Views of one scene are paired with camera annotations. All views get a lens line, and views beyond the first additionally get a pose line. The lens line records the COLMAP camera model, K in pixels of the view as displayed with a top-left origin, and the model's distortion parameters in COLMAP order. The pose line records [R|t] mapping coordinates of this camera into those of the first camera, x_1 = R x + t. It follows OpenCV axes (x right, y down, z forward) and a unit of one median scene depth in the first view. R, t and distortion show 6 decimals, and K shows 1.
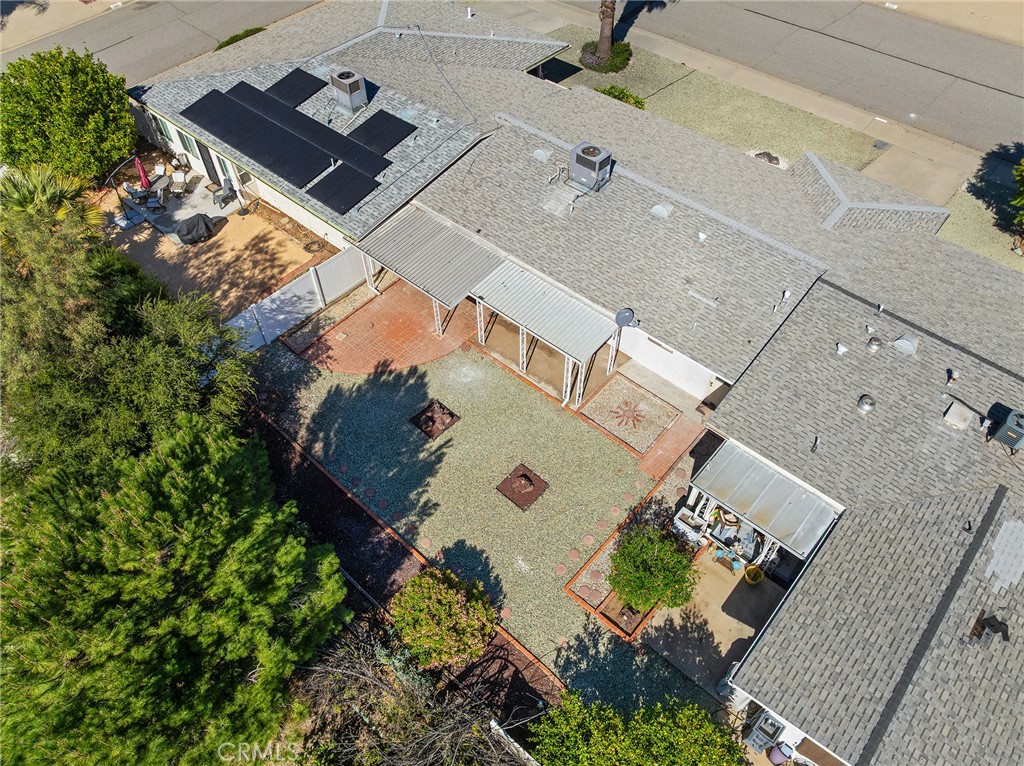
lens RADIAL K [[719.8, 0, 514.4], [0, 719.8, 381.5], [0, 0, 1]] dist [-0.038663, 0.001191]
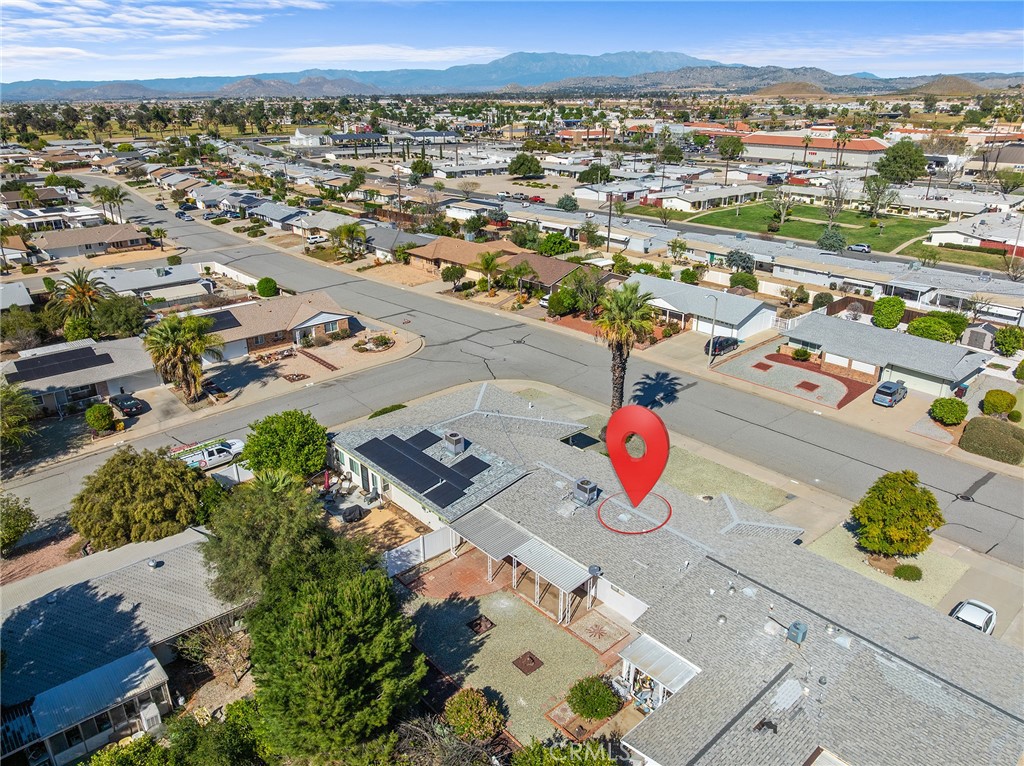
lens RADIAL K [[719.8, 0, 514.4], [0, 719.8, 381.5], [0, 0, 1]] dist [-0.038663, 0.001191]
pose [[0.992776, 0.050889, -0.108660, 0.105857], [-0.096365, 0.877724, -0.469376, 0.294459], [0.071487, 0.476456, 0.876287, -0.655786]]
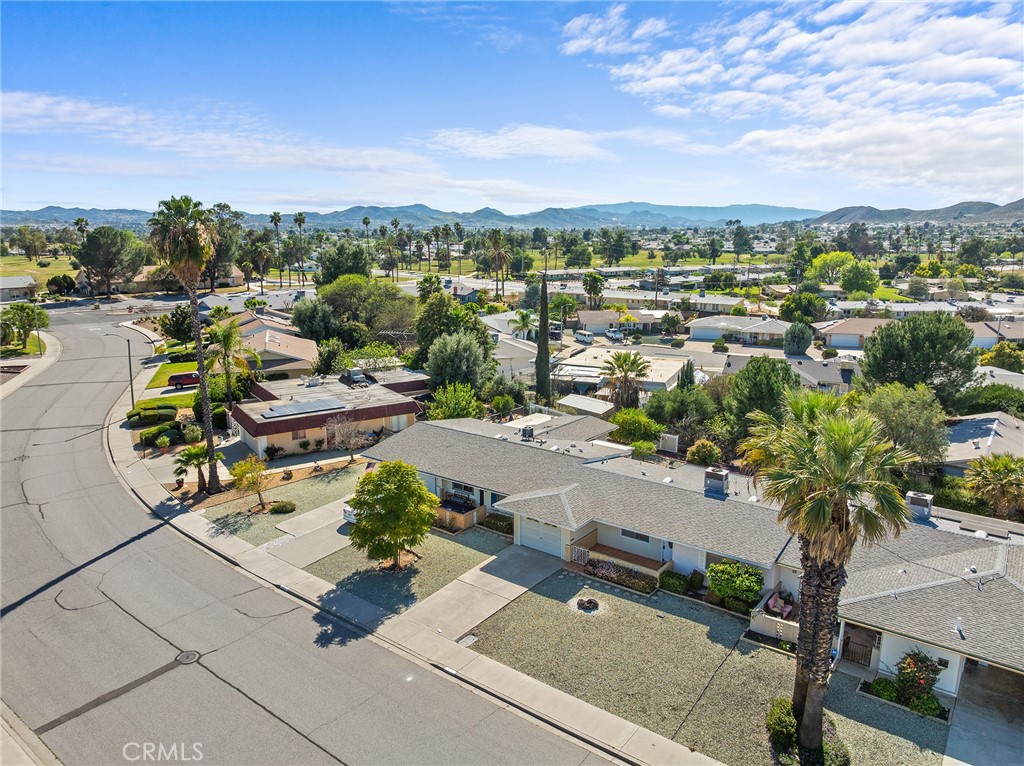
lens RADIAL K [[719.8, 0, 514.4], [0, 719.8, 381.5], [0, 0, 1]] dist [-0.038663, 0.001191]
pose [[-0.997049, 0.023332, -0.073141, 0.669664], [-0.054241, 0.460132, 0.886192, -1.794908], [0.054331, 0.887544, -0.457508, 1.476386]]
